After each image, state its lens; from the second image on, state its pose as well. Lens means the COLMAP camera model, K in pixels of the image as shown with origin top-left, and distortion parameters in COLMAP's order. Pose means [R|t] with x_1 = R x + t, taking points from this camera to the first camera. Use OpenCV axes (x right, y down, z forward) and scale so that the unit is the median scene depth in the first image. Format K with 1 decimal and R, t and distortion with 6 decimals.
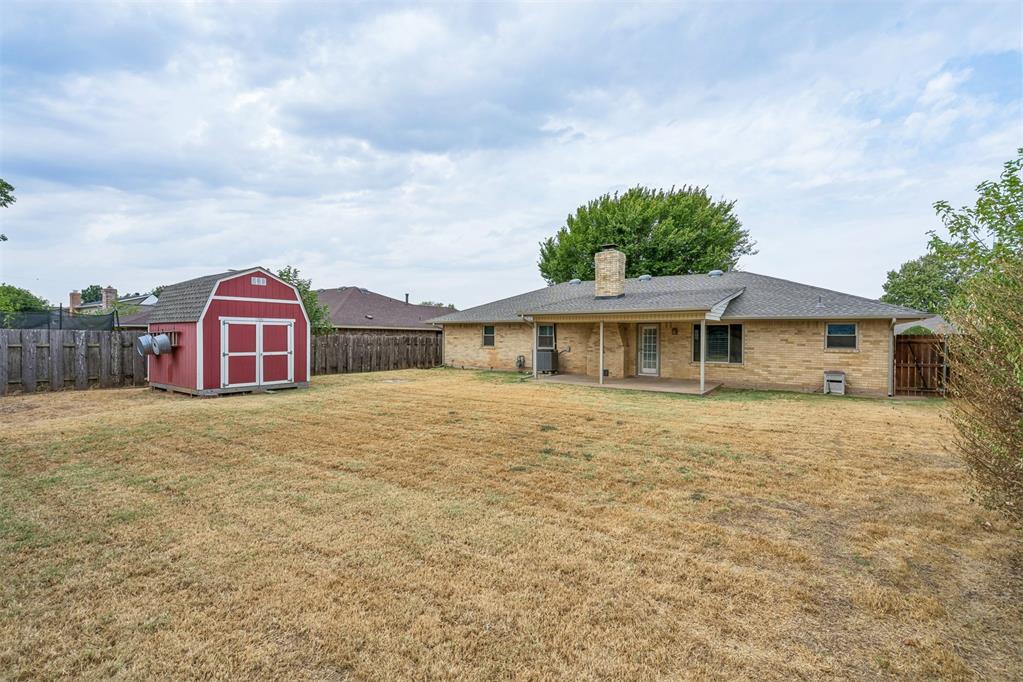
lens RADIAL K [[467.1, 0, 511.5], [0, 467.1, 341.0], [0, 0, 1]] dist [0.038154, 0.000087]
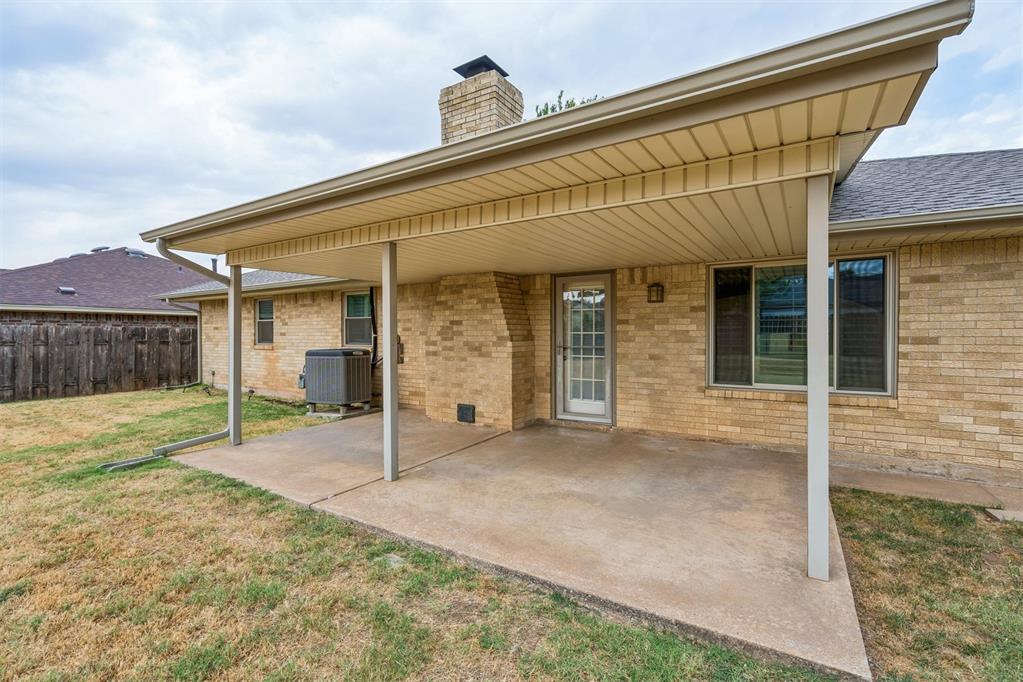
lens RADIAL K [[462.8, 0, 510.4], [0, 462.8, 340.0], [0, 0, 1]] dist [-0.000928, 0.000196]
pose [[0.996975, -0.010759, 0.076971, 0.211646], [0.010608, 0.999941, 0.002375, 0.011042], [-0.076992, -0.001552, 0.997031, 0.657552]]
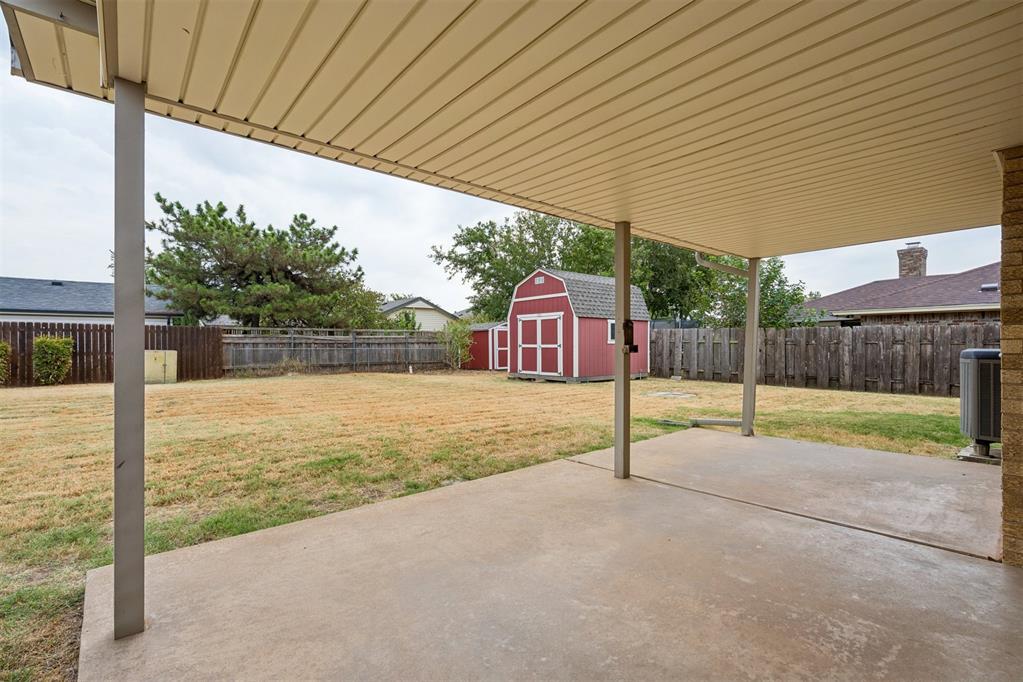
lens RADIAL K [[462.8, 0, 510.4], [0, 462.8, 340.0], [0, 0, 1]] dist [-0.000928, 0.000196]
pose [[-0.231247, -0.014067, -0.972793, 0.405314], [-0.009063, 0.999883, -0.012304, 0.020626], [0.972853, 0.005971, -0.231347, 0.908077]]
